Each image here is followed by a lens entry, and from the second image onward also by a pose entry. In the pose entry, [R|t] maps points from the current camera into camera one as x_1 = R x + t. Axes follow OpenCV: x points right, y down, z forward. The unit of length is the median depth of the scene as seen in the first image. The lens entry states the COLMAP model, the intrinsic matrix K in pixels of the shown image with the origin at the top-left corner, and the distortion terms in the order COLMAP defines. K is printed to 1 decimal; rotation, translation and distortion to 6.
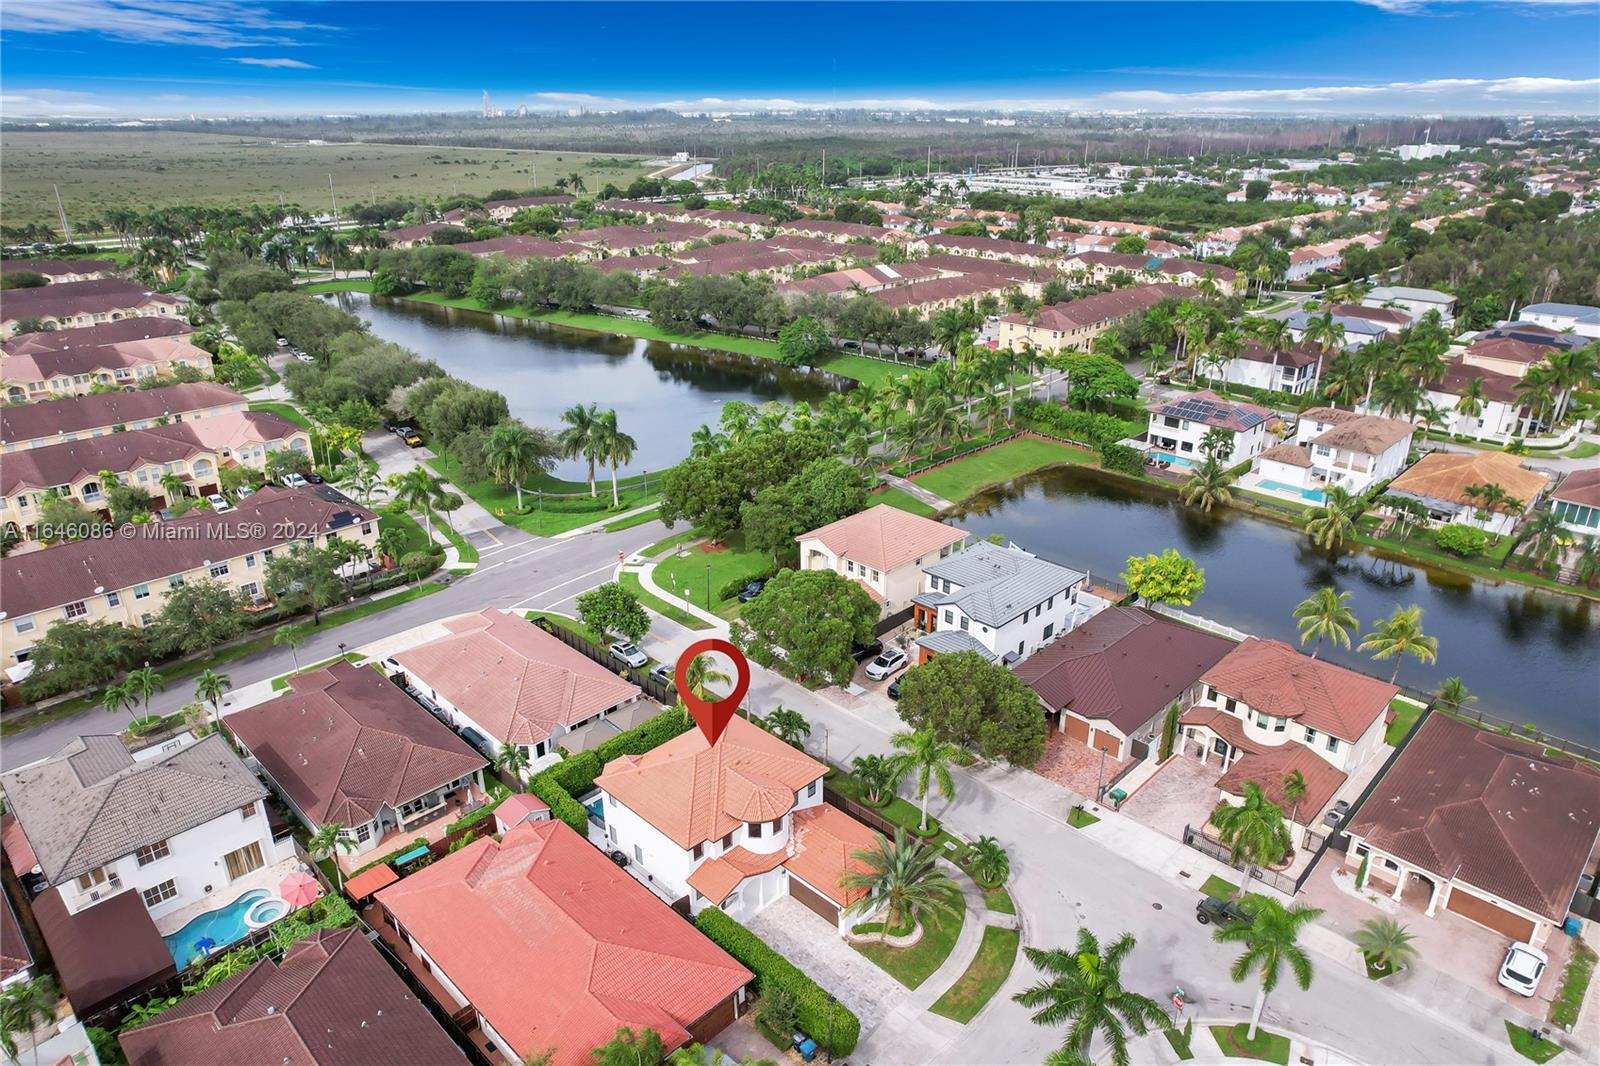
lens RADIAL K [[1014.0, 0, 809.7], [0, 1014.0, 562.1], [0, 0, 1]] dist [-0.081535, 0.064479]
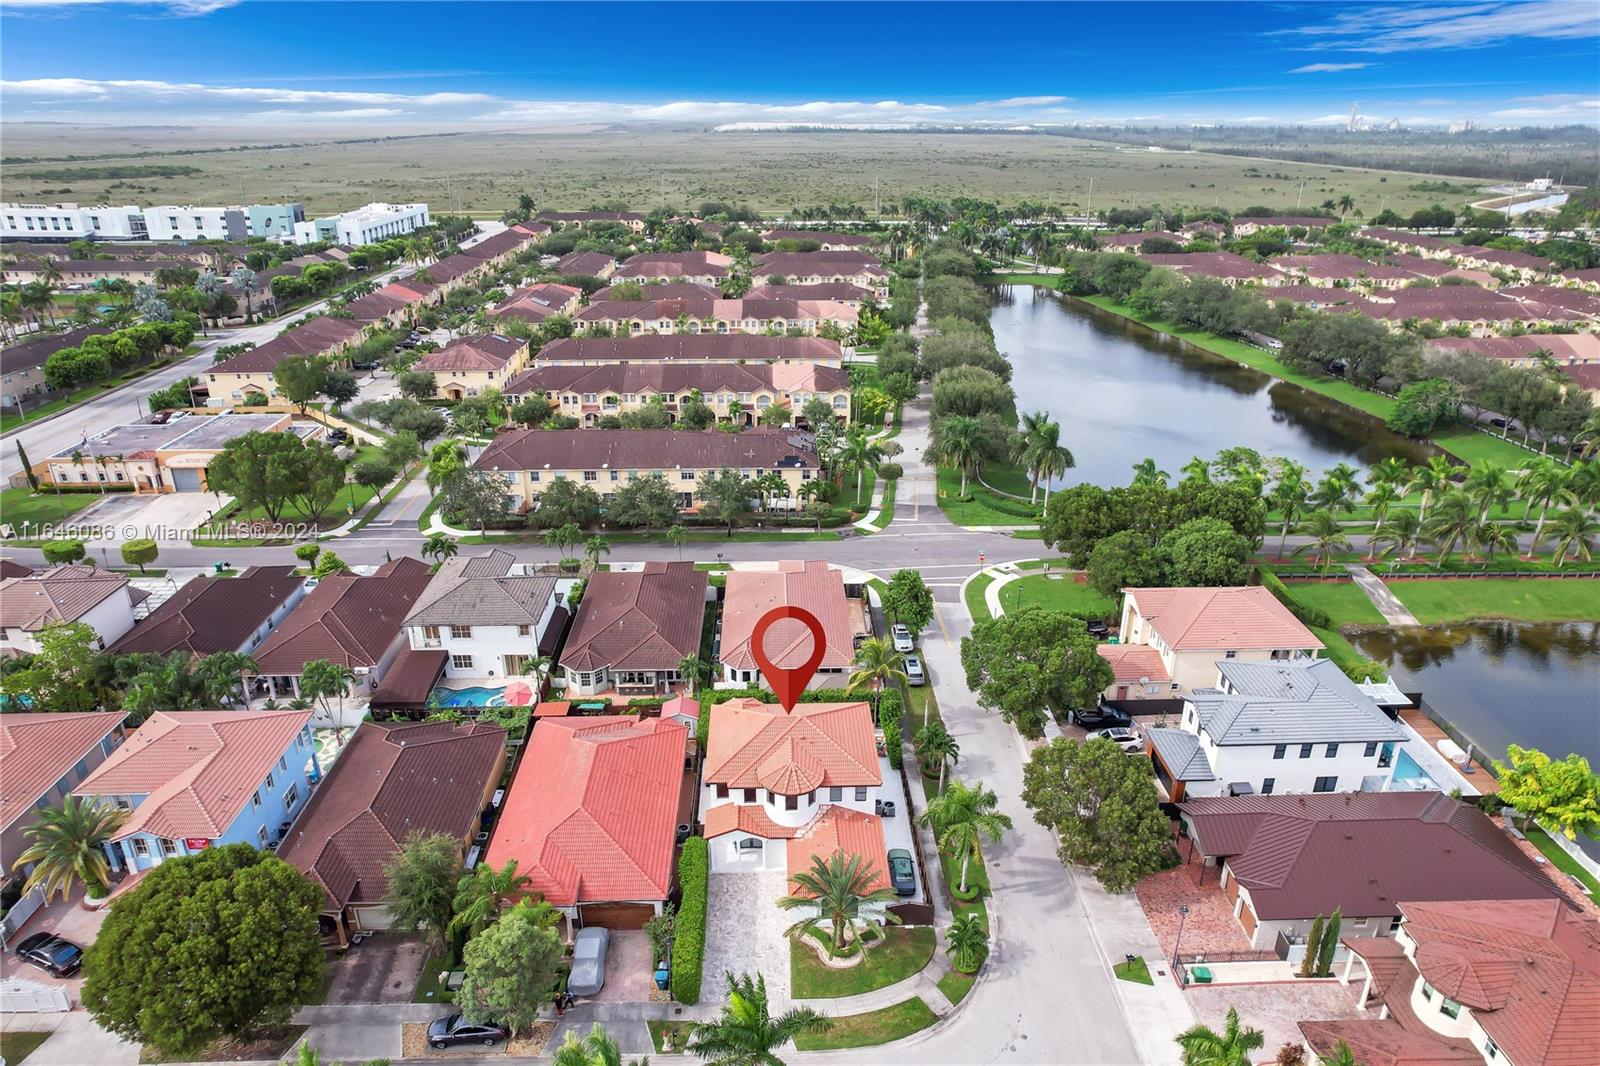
lens RADIAL K [[1014.0, 0, 809.7], [0, 1014.0, 562.1], [0, 0, 1]] dist [-0.081535, 0.064479]
pose [[0.725636, 0.280793, -0.628178, 0.303704], [-0.286387, 0.953360, 0.095330, -0.045005], [0.625648, 0.110728, 0.772207, 0.088788]]
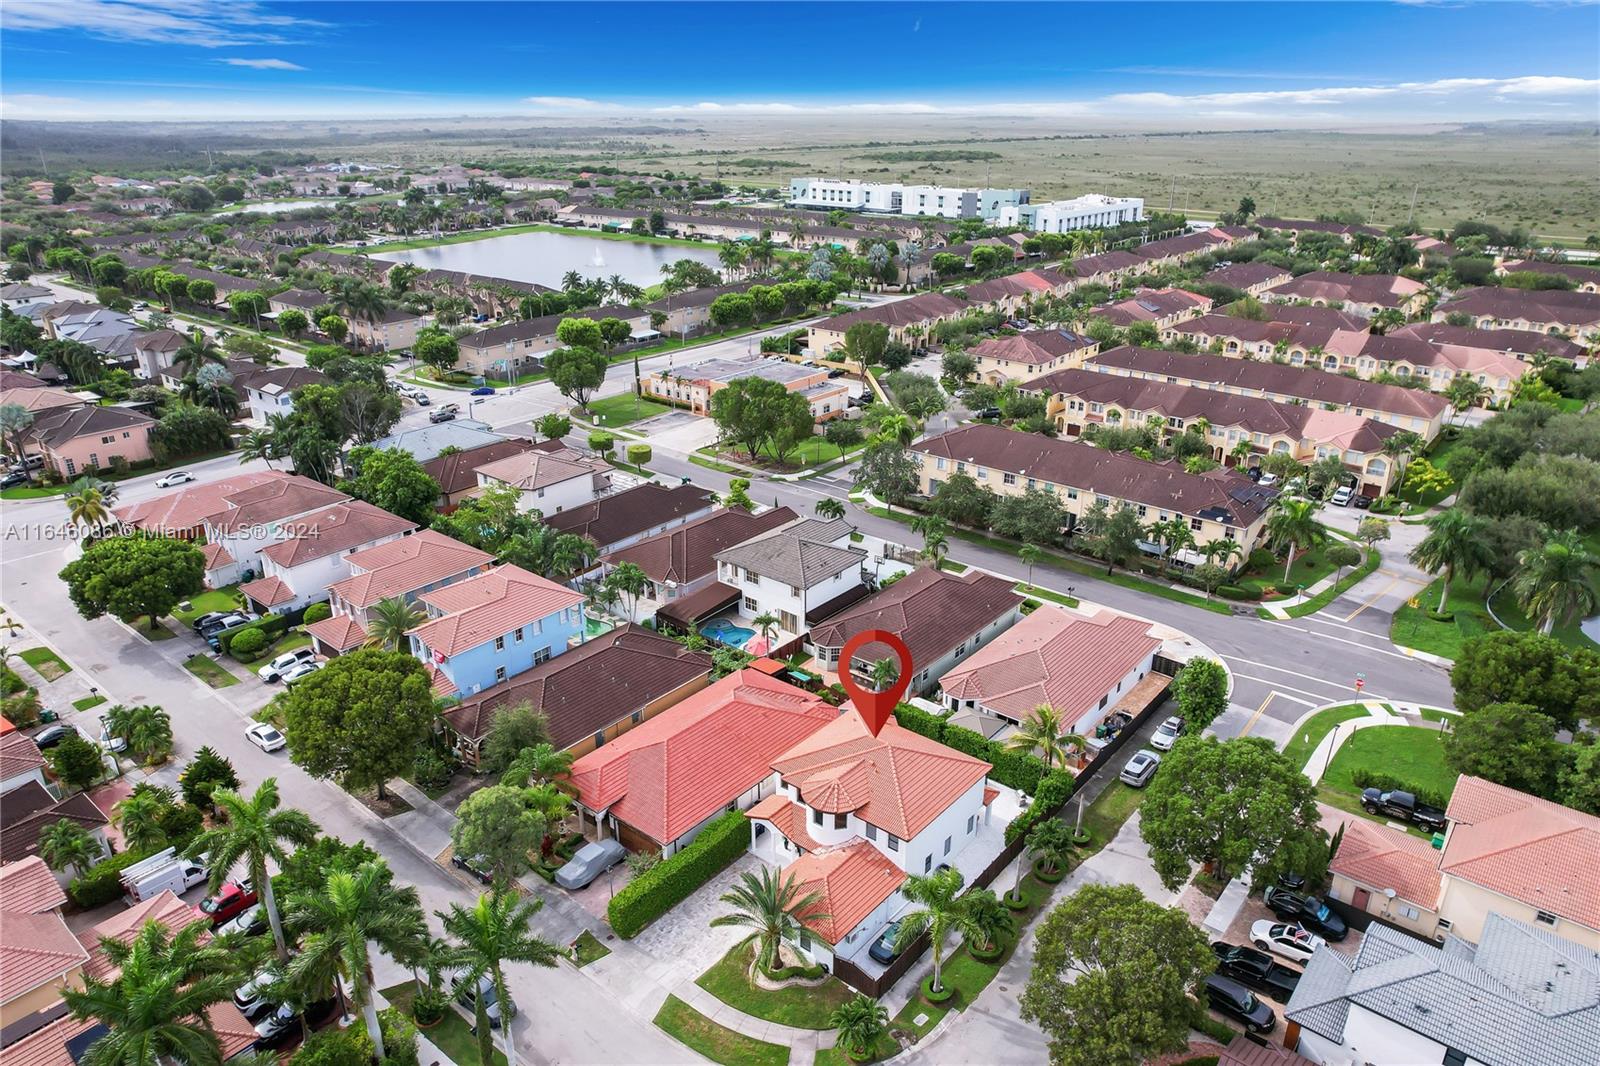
lens RADIAL K [[1038.8, 0, 797.5], [0, 1038.8, 572.3], [0, 0, 1]] dist [-0.051610, 0.000490]
pose [[0.082122, 0.407288, -0.909600, 0.434834], [-0.410399, 0.845529, 0.341546, -0.158623], [0.908201, 0.345250, 0.236587, 0.340344]]
